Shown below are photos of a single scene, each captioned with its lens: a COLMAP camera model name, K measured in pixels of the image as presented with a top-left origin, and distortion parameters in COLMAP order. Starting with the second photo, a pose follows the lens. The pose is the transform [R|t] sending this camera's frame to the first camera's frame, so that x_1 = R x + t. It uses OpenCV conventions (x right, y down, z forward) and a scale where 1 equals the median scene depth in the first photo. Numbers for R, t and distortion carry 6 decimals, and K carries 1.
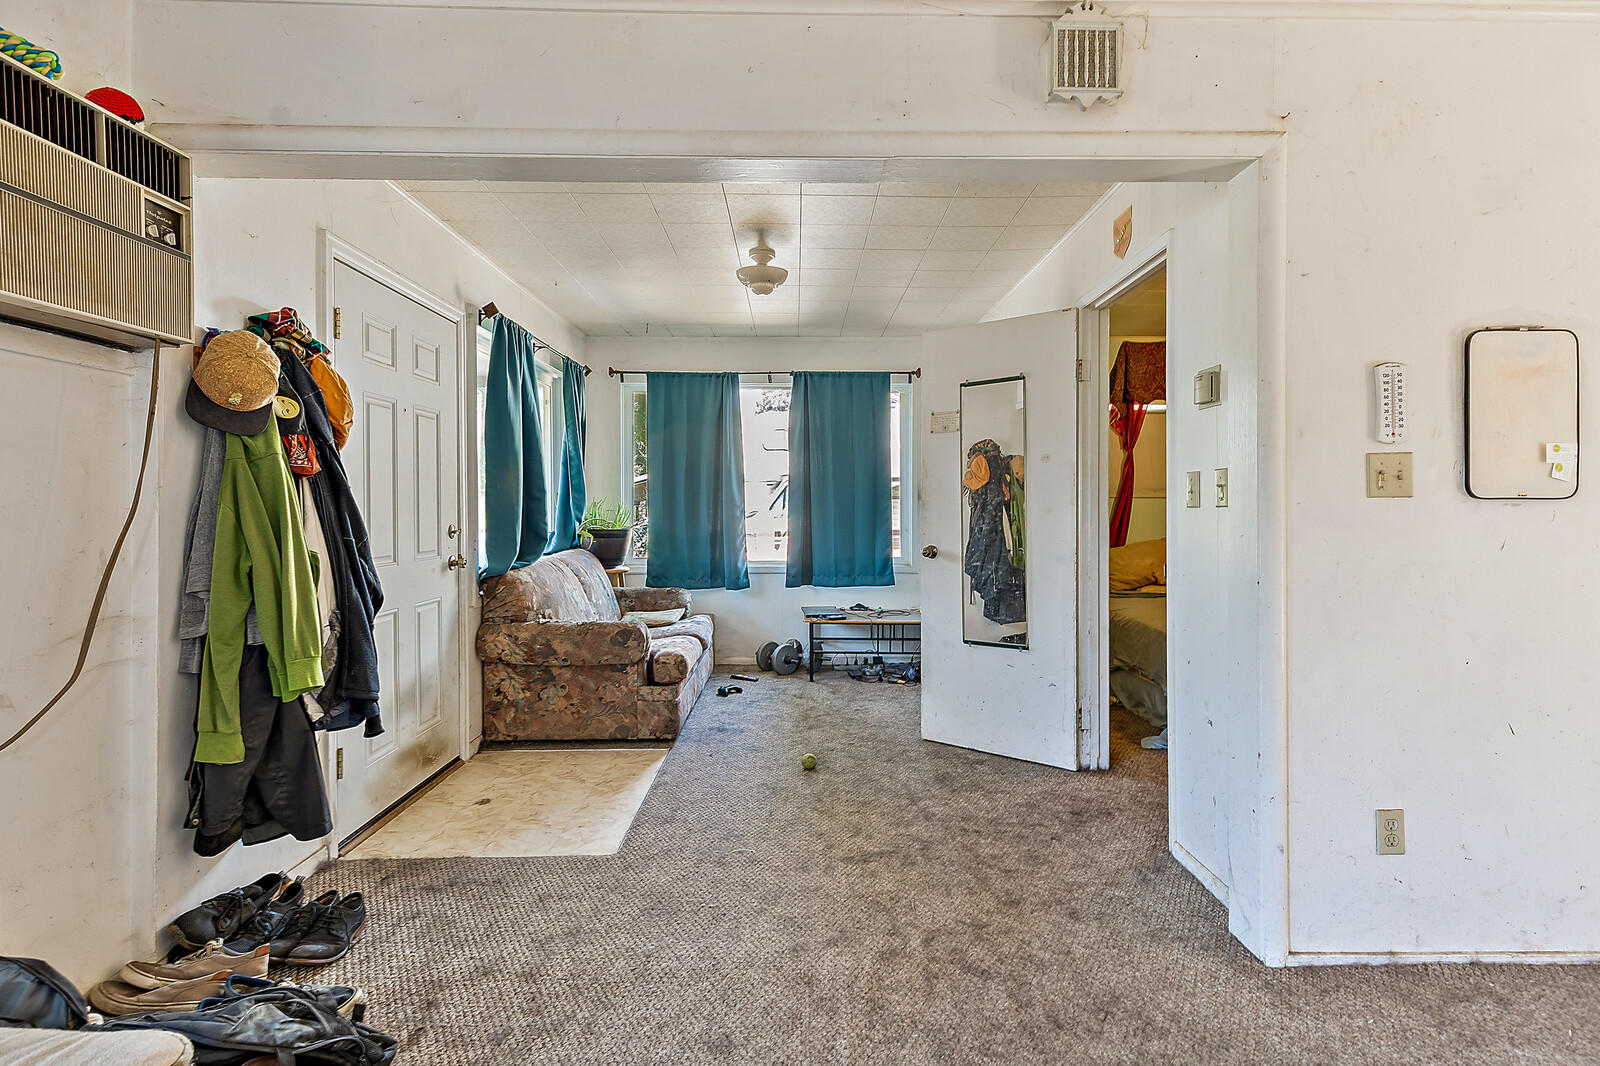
lens RADIAL K [[754.4, 0, 815.4], [0, 754.4, 504.7], [0, 0, 1]] dist [0.007438, 0.000176]
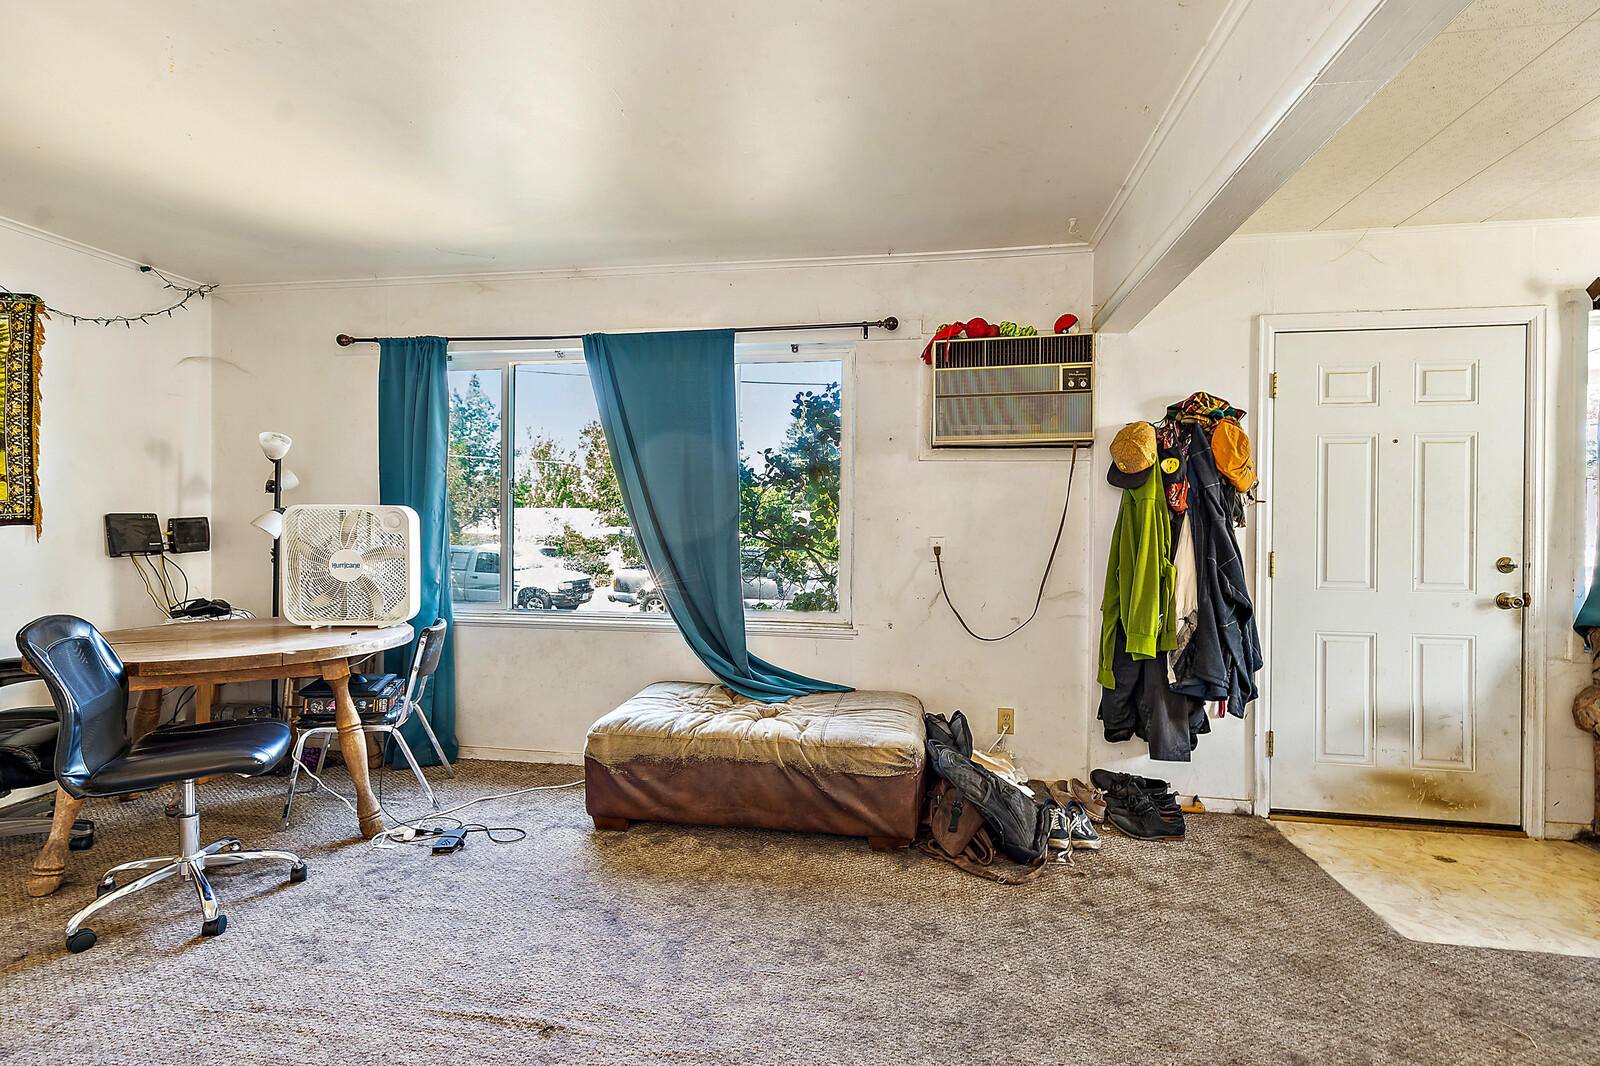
lens RADIAL K [[742.1, 0, 800.0], [0, 742.1, 533.0], [0, 0, 1]] dist [0.007536, 0.000194]
pose [[-0.190350, 0.004715, -0.981705, 0.727778], [-0.005901, 0.999965, 0.005946, -0.002990], [0.981699, 0.006925, -0.190316, 0.493019]]
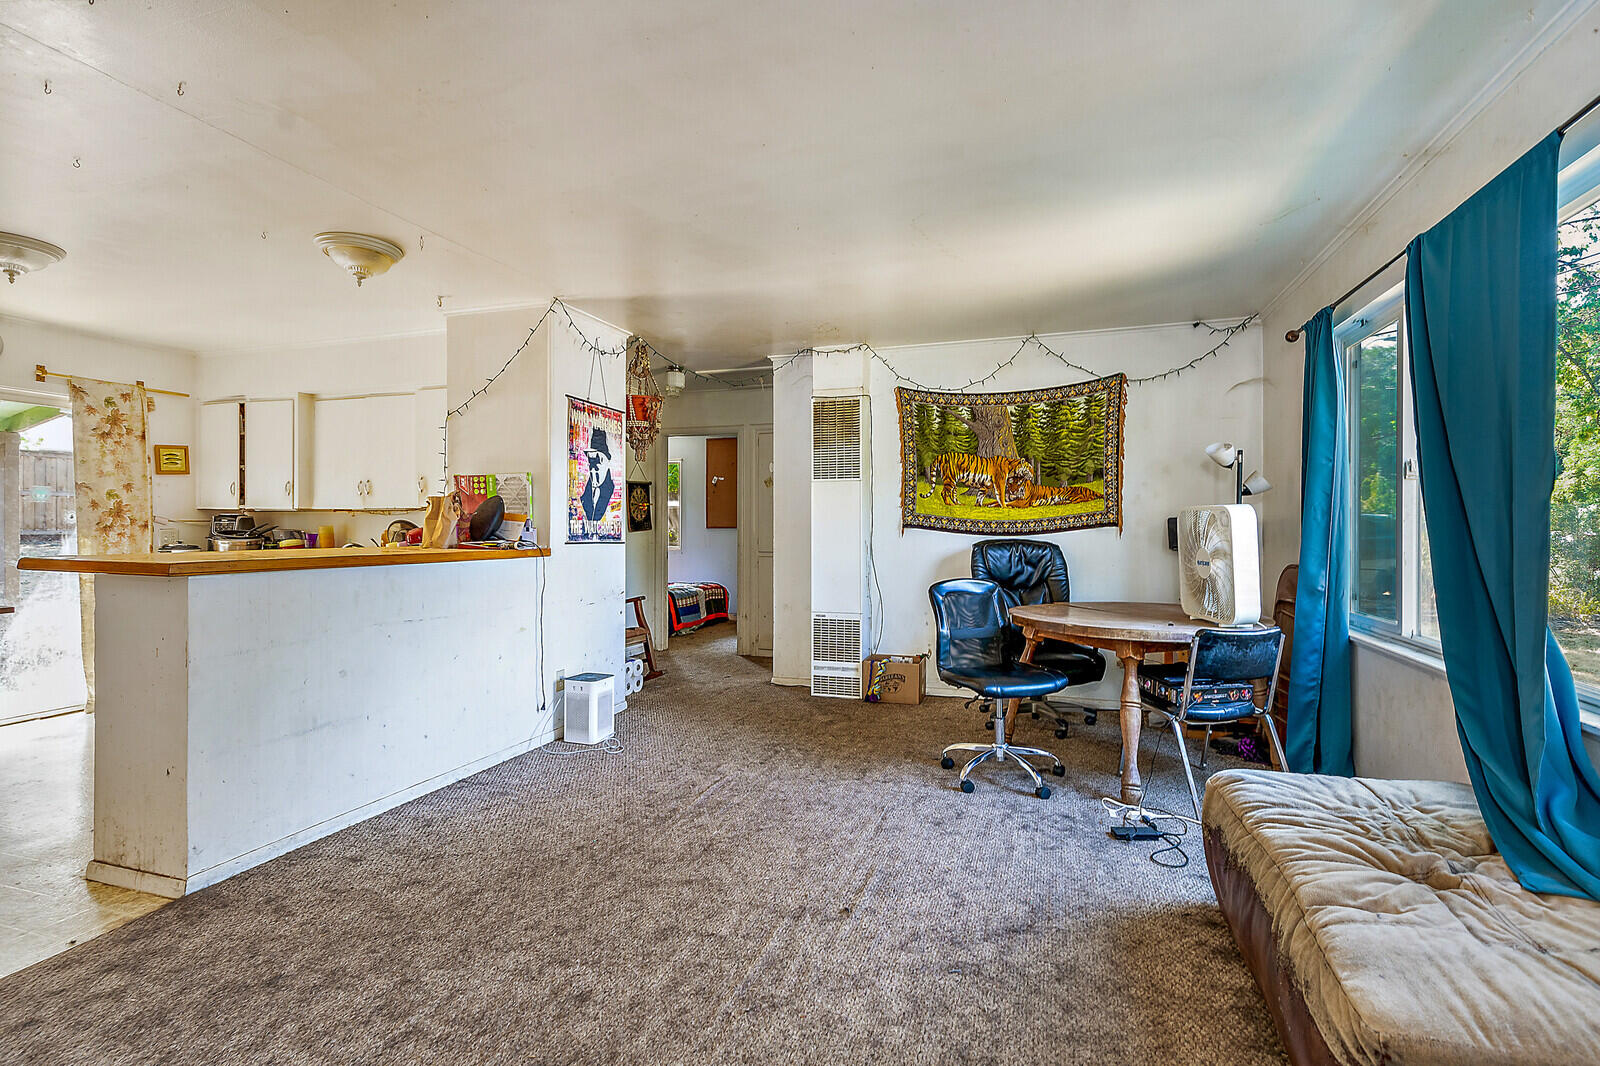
lens RADIAL K [[726.9, 0, 802.1], [0, 726.9, 520.3], [0, 0, 1]] dist [0.005801, 0.000278]
pose [[-0.938426, 0.007027, 0.345409, -0.191716], [0.003622, 0.999938, -0.010502, -0.001384], [-0.345461, -0.008604, -0.938394, 1.004232]]
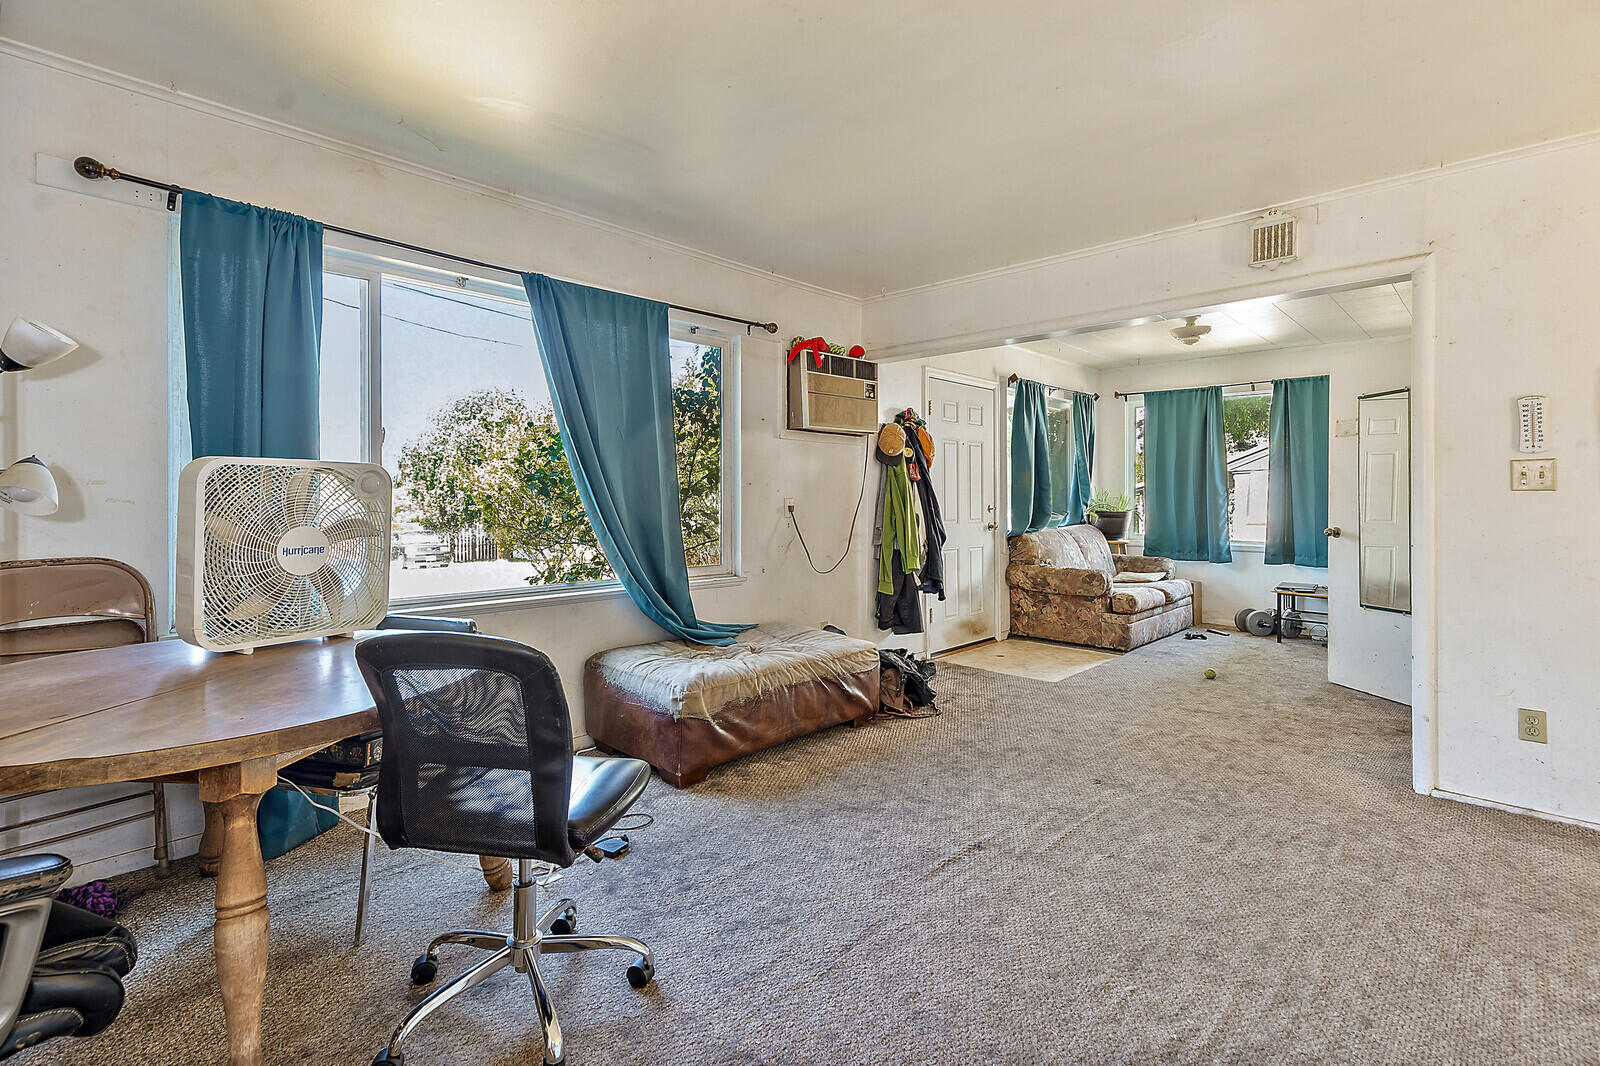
lens RADIAL K [[758.3, 0, 801.6], [0, 758.3, 488.5], [0, 0, 1]] dist [-0.000323, -0.000083]
pose [[0.707305, -0.001517, -0.706907, 0.635076], [-0.002313, 0.999987, -0.004460, -0.003583], [0.706905, 0.004790, 0.707292, -0.781547]]
